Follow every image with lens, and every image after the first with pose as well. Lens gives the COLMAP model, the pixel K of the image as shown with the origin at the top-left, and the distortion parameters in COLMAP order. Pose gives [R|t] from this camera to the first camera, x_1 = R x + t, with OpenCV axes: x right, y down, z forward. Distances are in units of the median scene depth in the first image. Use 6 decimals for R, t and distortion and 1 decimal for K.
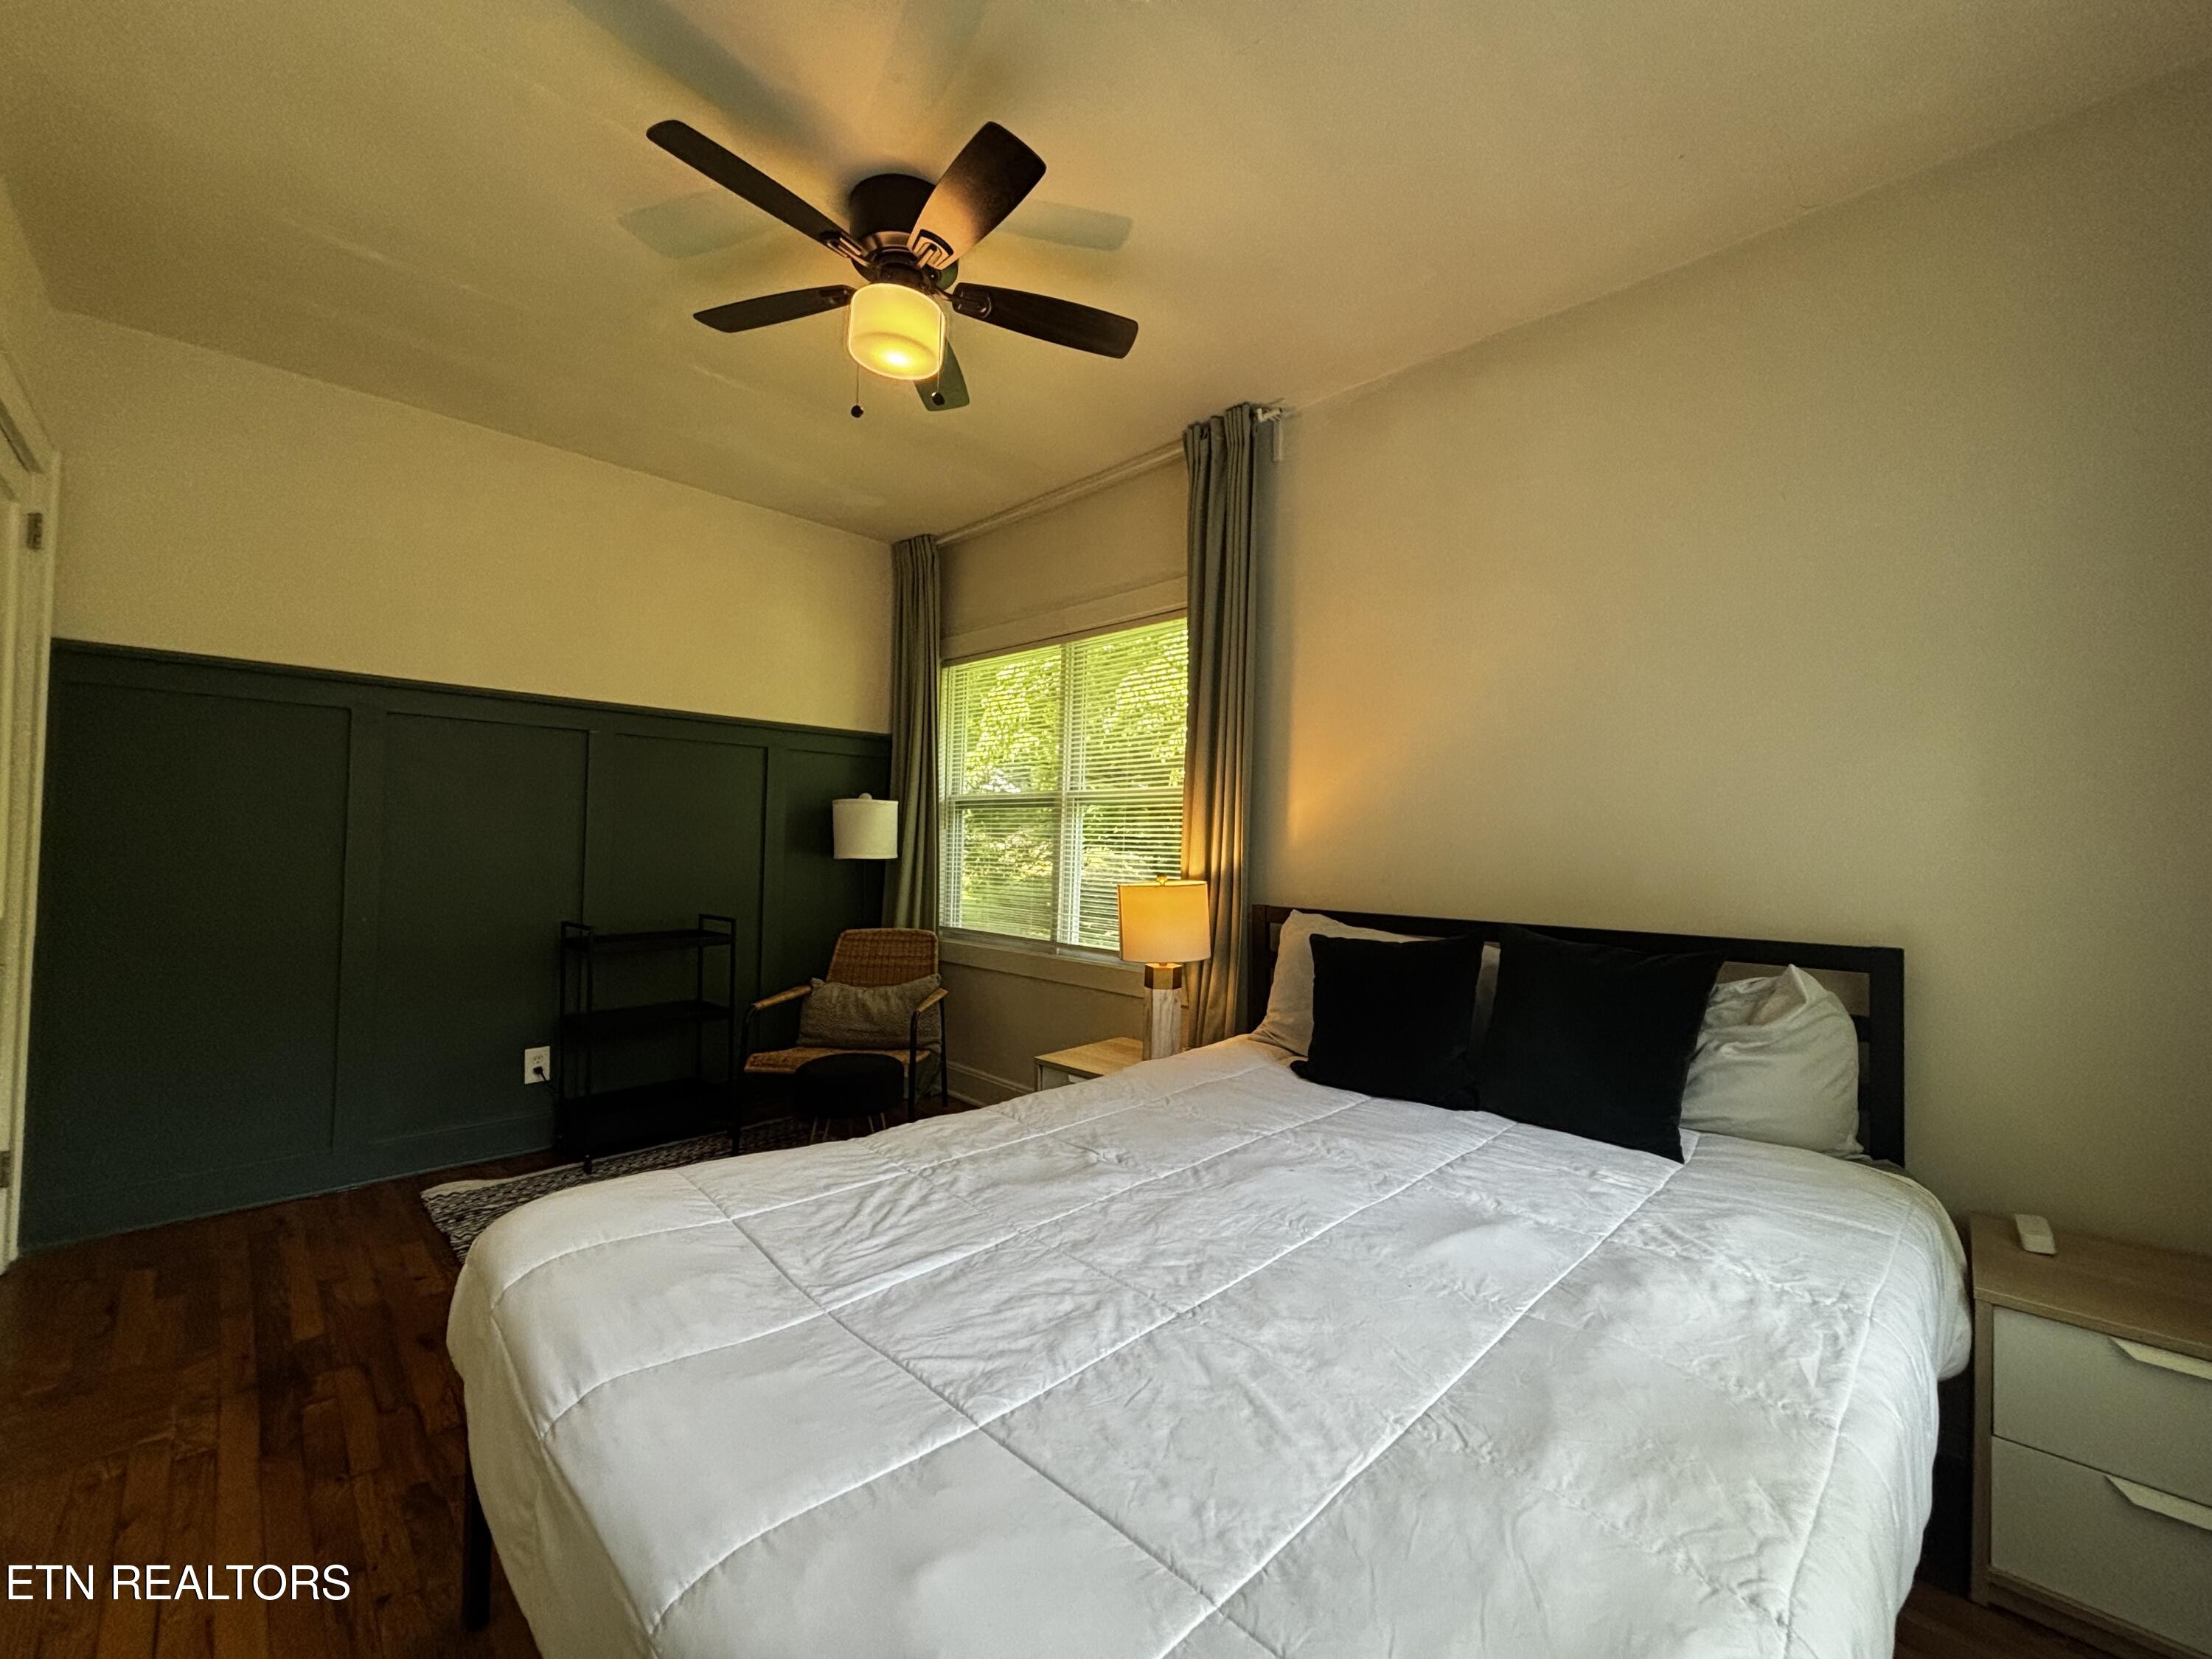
lens RADIAL K [[908.6, 0, 1120.7], [0, 908.6, 824.5], [0, 0, 1]] dist [0.007015, -0.000091]
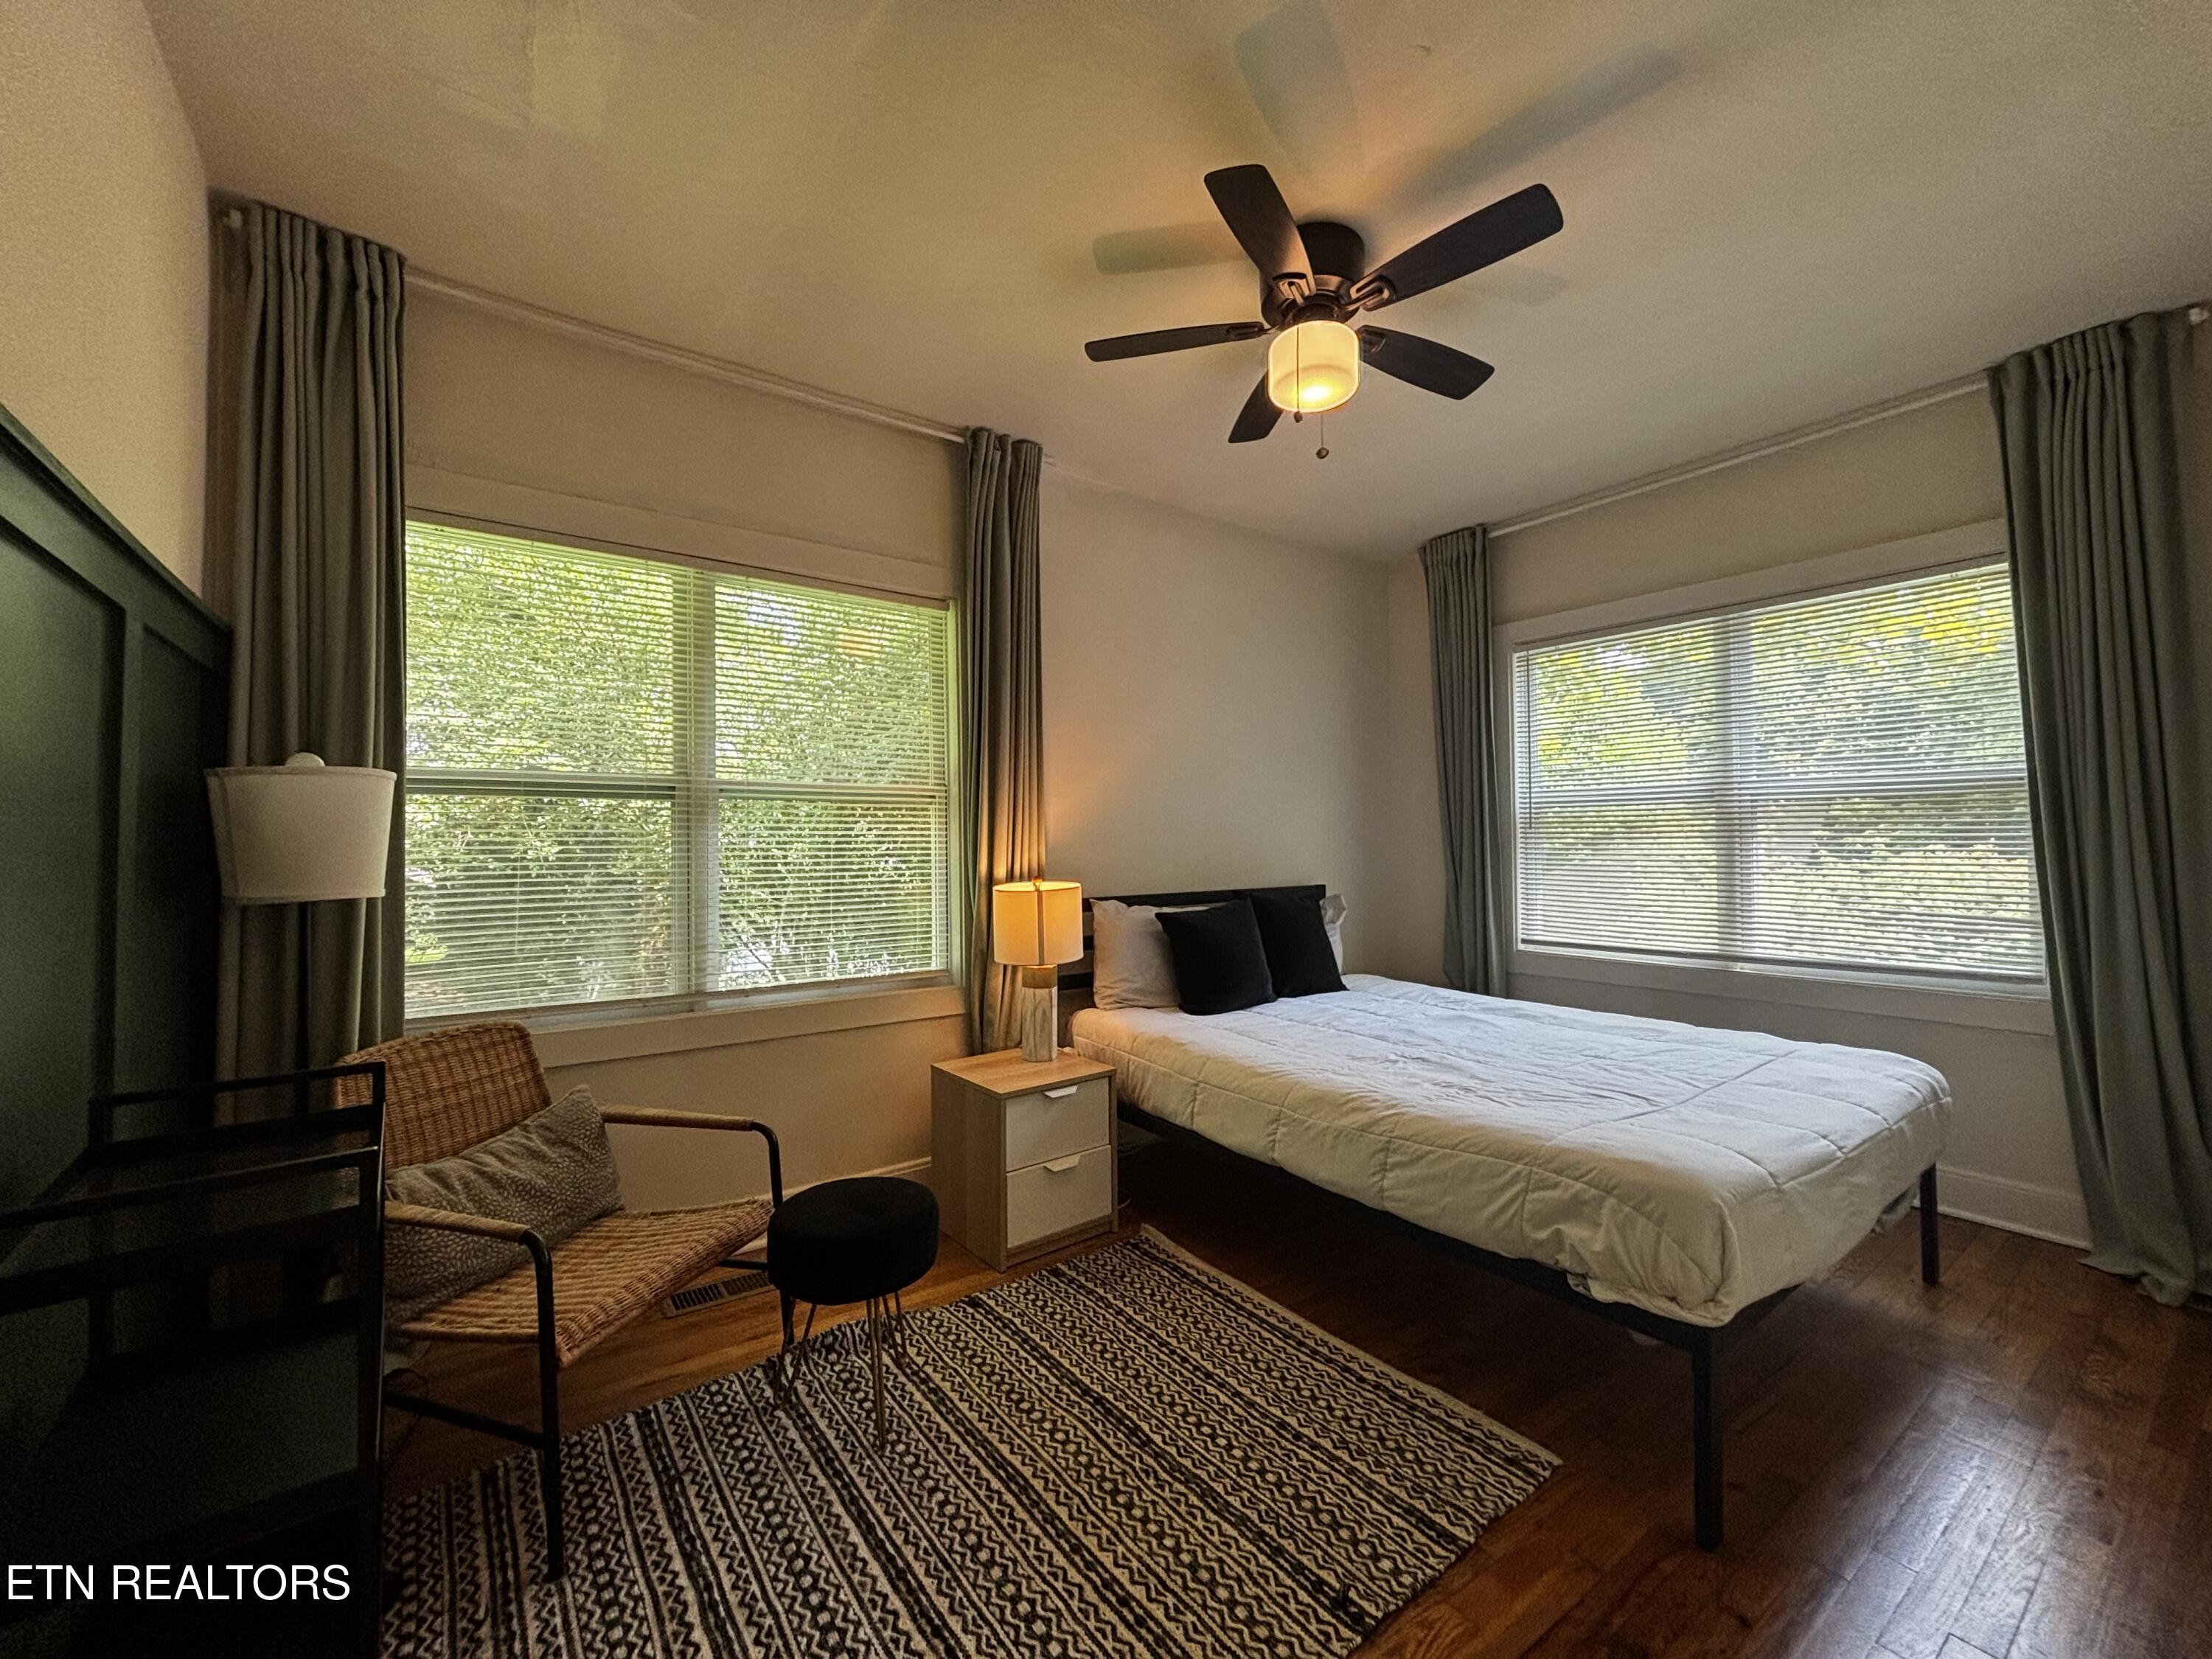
lens RADIAL K [[875.3, 0, 1093.1], [0, 875.3, 831.1], [0, 0, 1]] dist [0.003586, -0.000232]
pose [[0.162482, -0.007397, 0.986684, -0.734816], [-0.008727, 0.999922, 0.008933, -0.006006], [-0.986673, -0.010062, 0.162405, 0.624464]]
